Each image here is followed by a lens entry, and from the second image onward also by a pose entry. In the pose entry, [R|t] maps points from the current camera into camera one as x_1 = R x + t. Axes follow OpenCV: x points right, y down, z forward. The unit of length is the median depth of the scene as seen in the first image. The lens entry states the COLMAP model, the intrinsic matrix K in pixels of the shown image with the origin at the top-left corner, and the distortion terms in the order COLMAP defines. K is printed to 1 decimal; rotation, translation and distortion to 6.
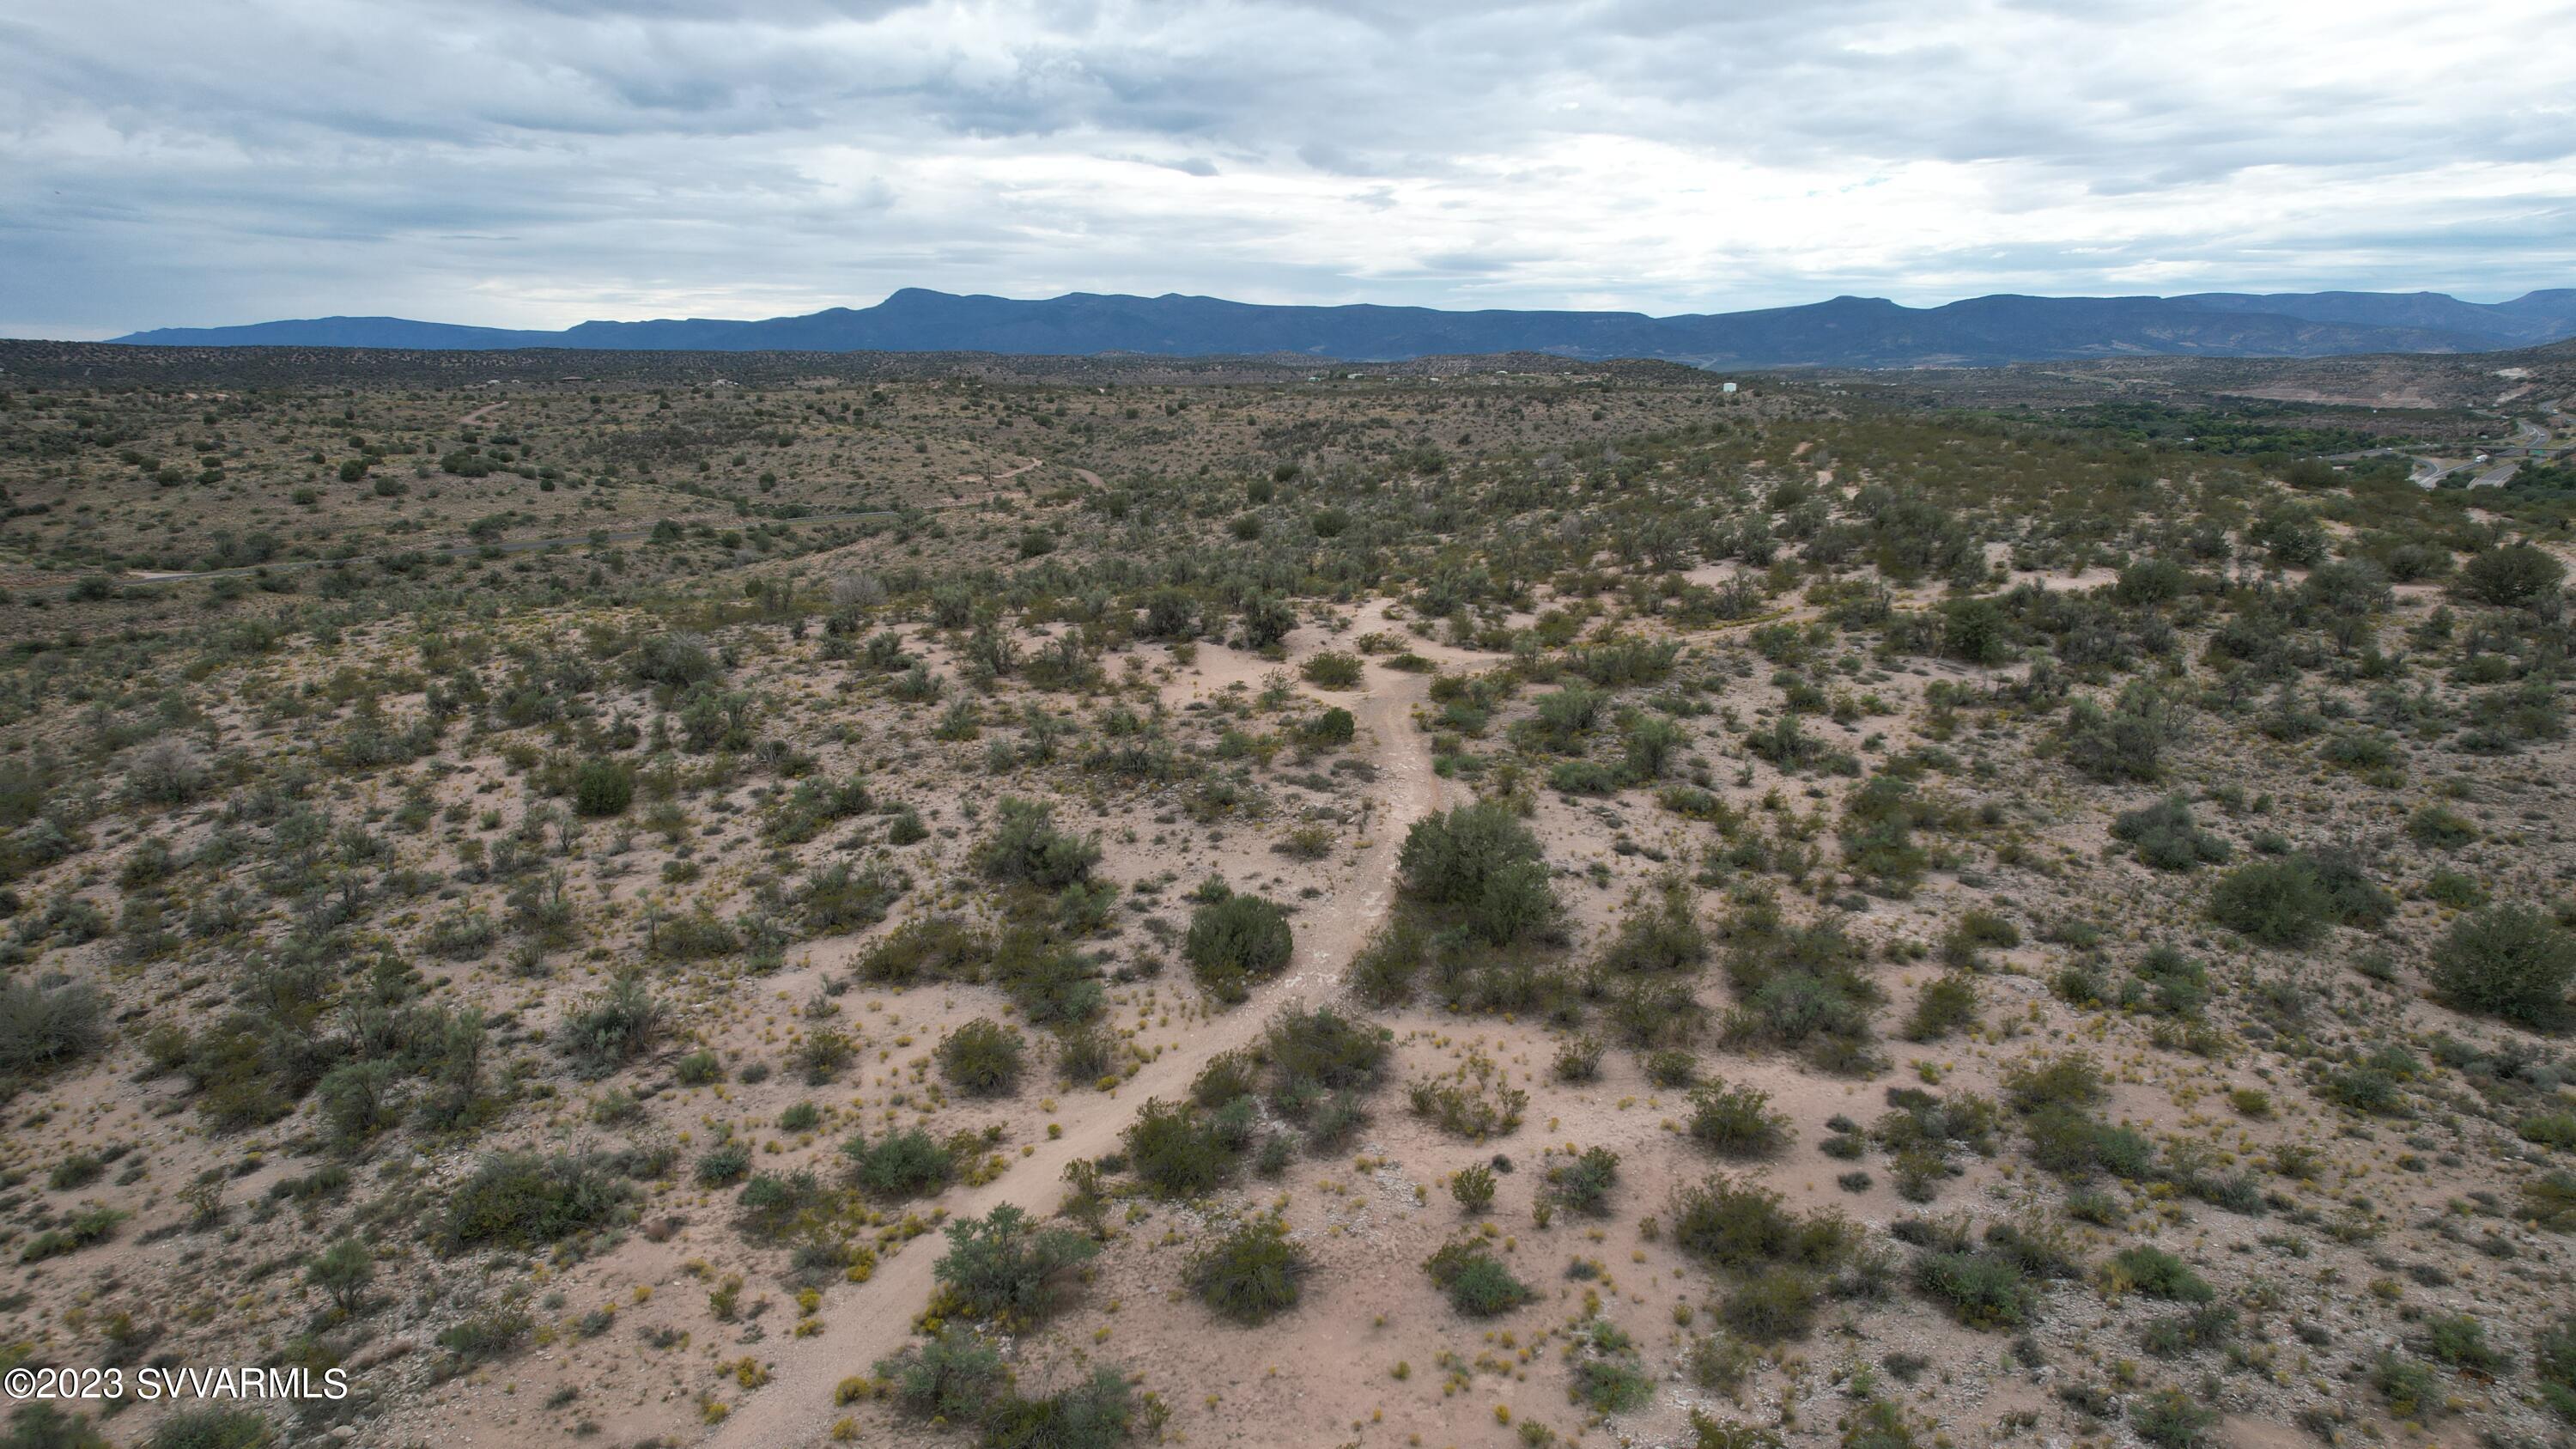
lens RADIAL K [[1645.0, 0, 1295.8], [0, 1645.0, 724.3], [0, 0, 1]] dist [-0.086103, 0.082407]
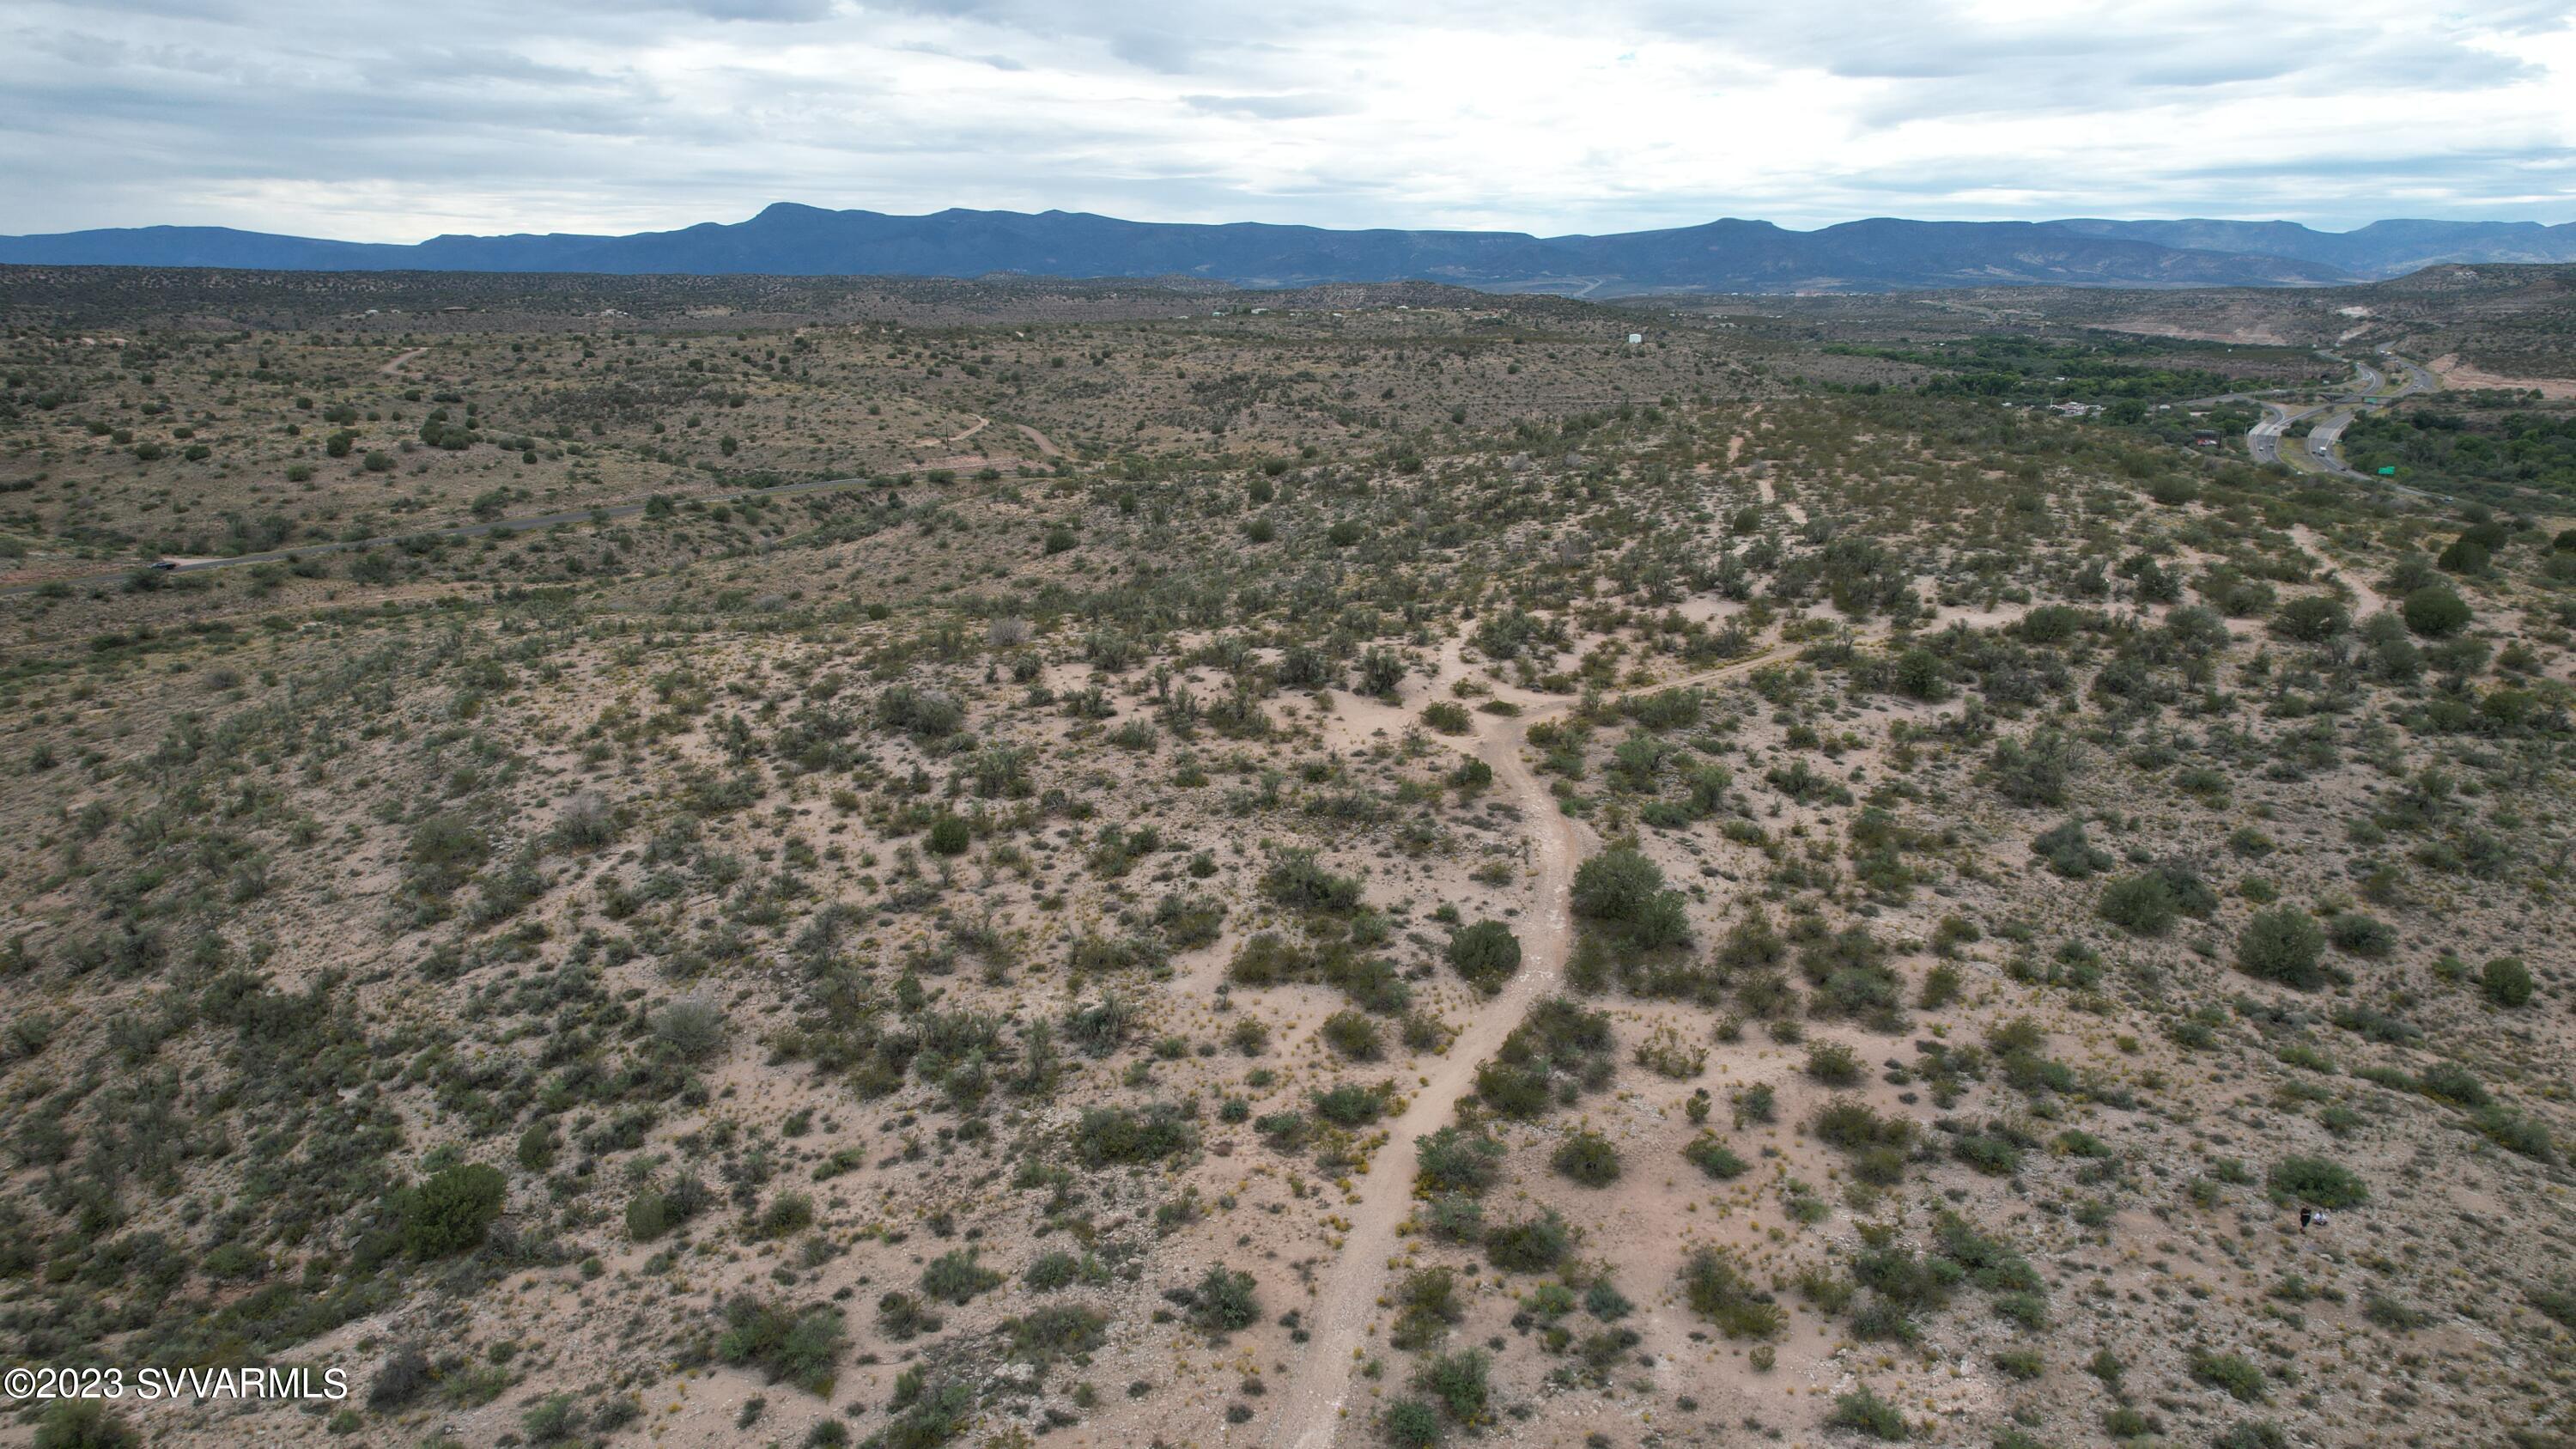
lens RADIAL K [[1645.0, 0, 1295.8], [0, 1645.0, 724.3], [0, 0, 1]] dist [-0.086103, 0.082407]
pose [[0.997652, -0.012271, 0.067386, -0.180171], [0.009073, 0.998827, 0.047568, -0.087908], [-0.067890, -0.046844, 0.996592, -0.284509]]
